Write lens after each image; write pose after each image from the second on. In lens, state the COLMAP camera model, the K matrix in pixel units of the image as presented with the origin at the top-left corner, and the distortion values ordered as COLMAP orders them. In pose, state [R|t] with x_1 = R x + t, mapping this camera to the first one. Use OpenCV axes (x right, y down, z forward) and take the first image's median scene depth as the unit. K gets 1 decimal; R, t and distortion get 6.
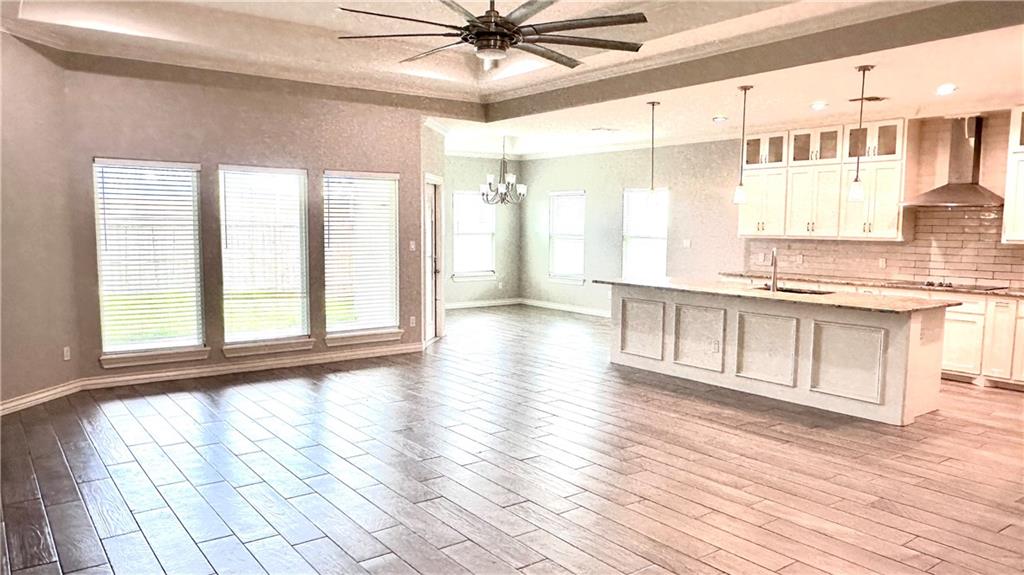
lens RADIAL K [[725.0, 0, 504.4], [0, 725.0, 287.5], [0, 0, 1]] dist [0.069108, 0.002020]
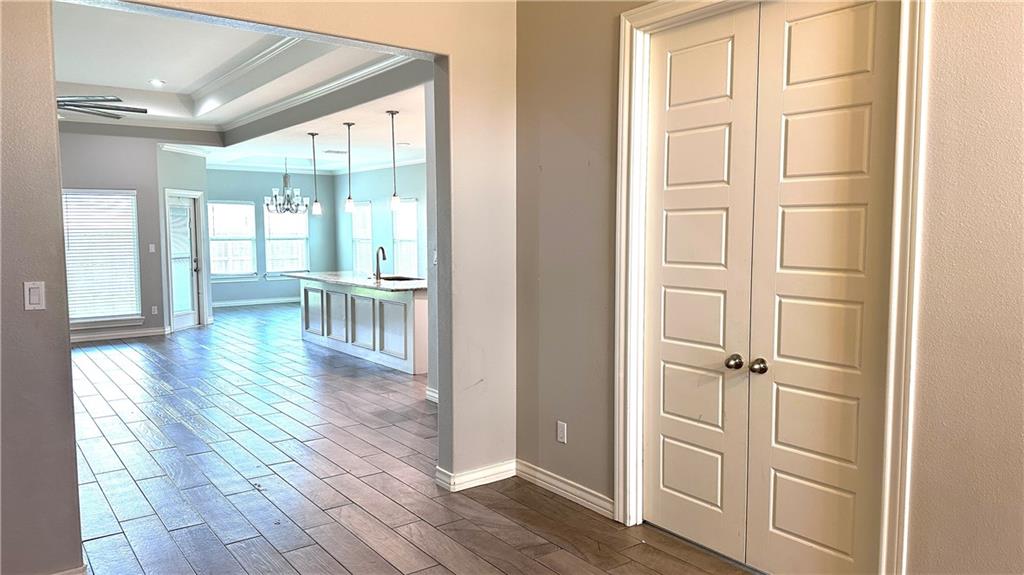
lens RADIAL K [[725.0, 0, 511.7], [0, 725.0, 290.9], [0, 0, 1]] dist [0.069108, 0.002020]
pose [[0.999878, -0.009275, 0.012550, 0.453121], [0.009323, 0.999949, -0.003763, 0.024222], [-0.012514, 0.003879, 0.999914, -0.246215]]
